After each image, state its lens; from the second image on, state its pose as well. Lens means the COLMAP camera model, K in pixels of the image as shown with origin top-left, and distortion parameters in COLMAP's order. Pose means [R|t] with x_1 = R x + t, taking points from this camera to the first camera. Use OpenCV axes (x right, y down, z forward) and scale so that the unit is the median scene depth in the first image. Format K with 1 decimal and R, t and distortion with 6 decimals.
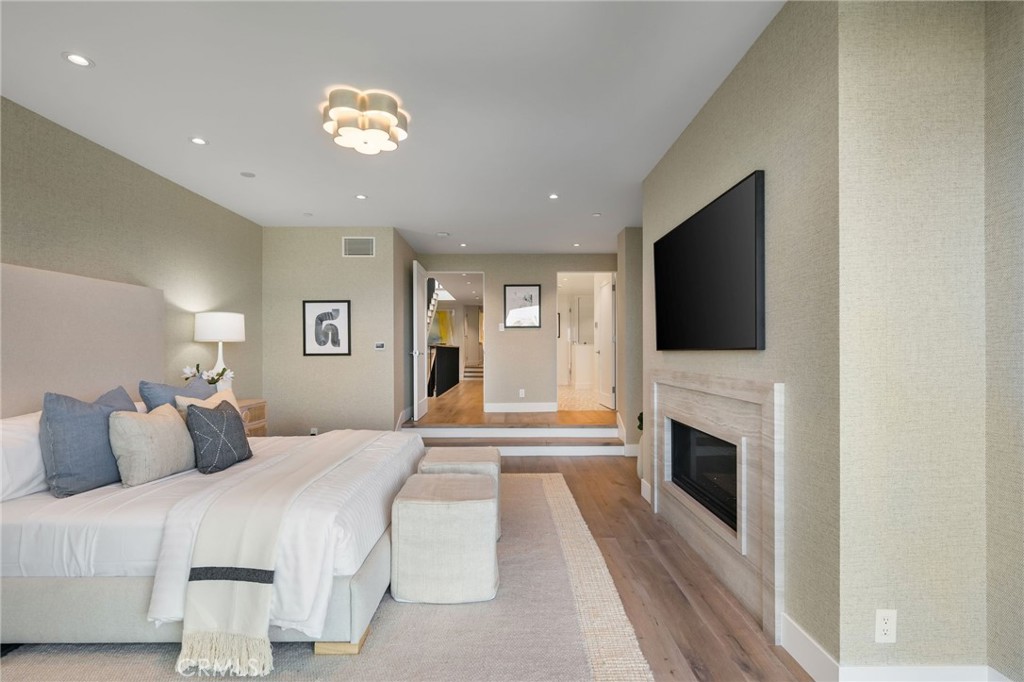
lens RADIAL K [[473.7, 0, 512.0], [0, 473.7, 341.0], [0, 0, 1]] dist [-0.000839, -0.000122]
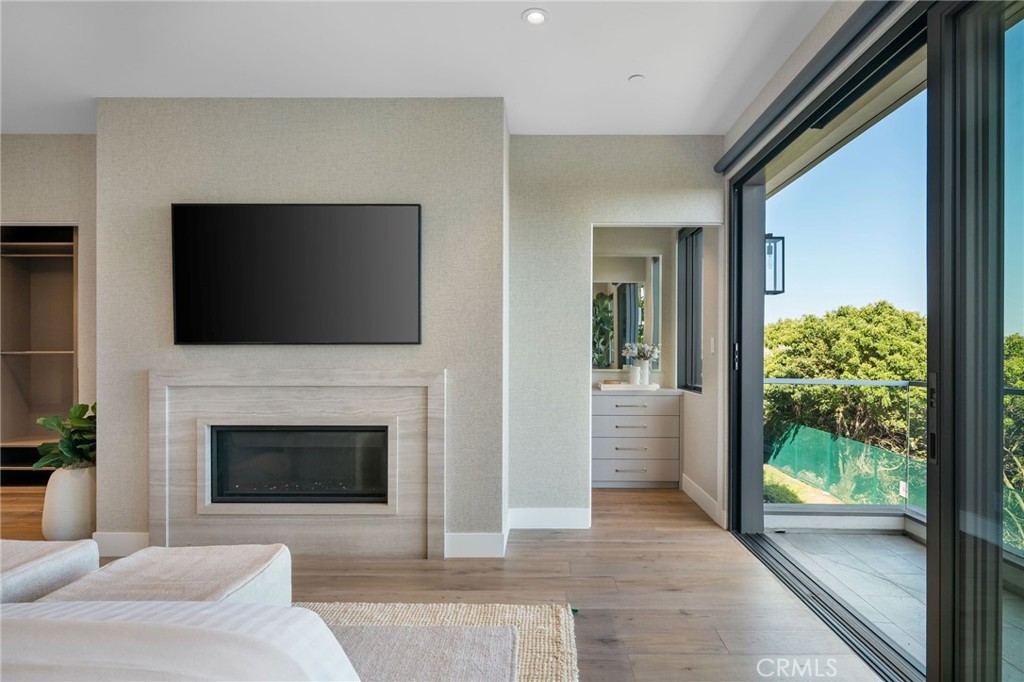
lens RADIAL K [[536.5, 0, 539.1], [0, 536.5, 351.0], [0, 0, 1]] dist [0.001326, -0.000043]
pose [[0.010629, -0.001326, 0.999943, -0.763999], [-0.020173, 0.999795, 0.001540, 0.022776], [-0.999740, -0.020188, 0.010600, 0.546881]]
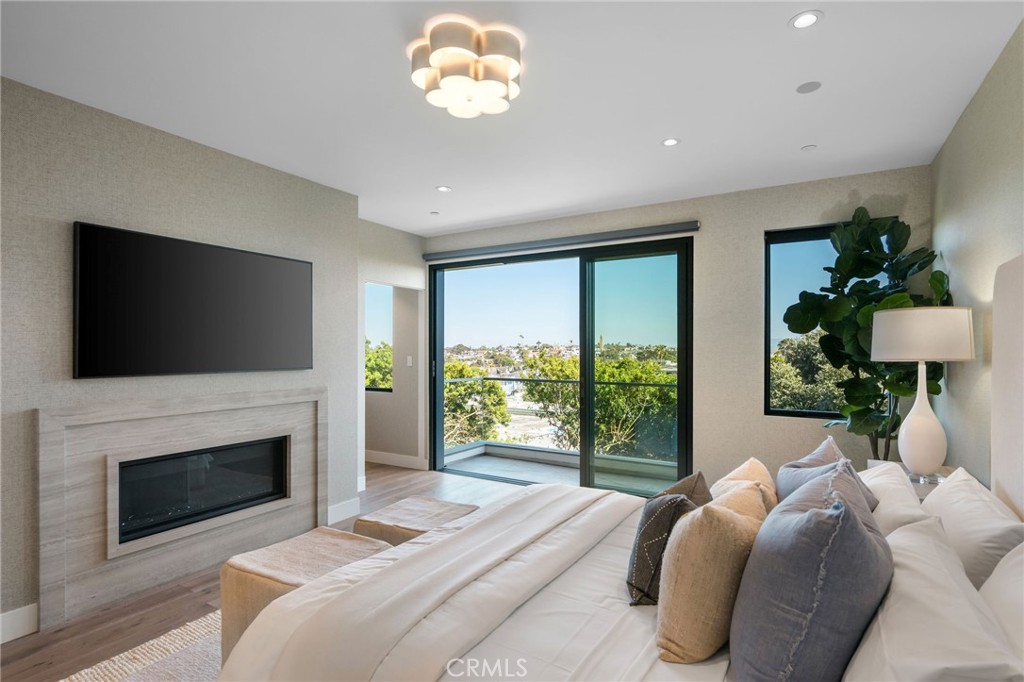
lens RADIAL K [[515.0, 0, 512.0], [0, 515.0, 341.0], [0, 0, 1]] dist [-0.002287, -0.000536]
pose [[-0.860051, 0.001547, 0.510205, -0.844607], [-0.015009, 0.999486, -0.028330, -0.032922], [-0.509986, -0.032023, -0.859586, 1.820278]]
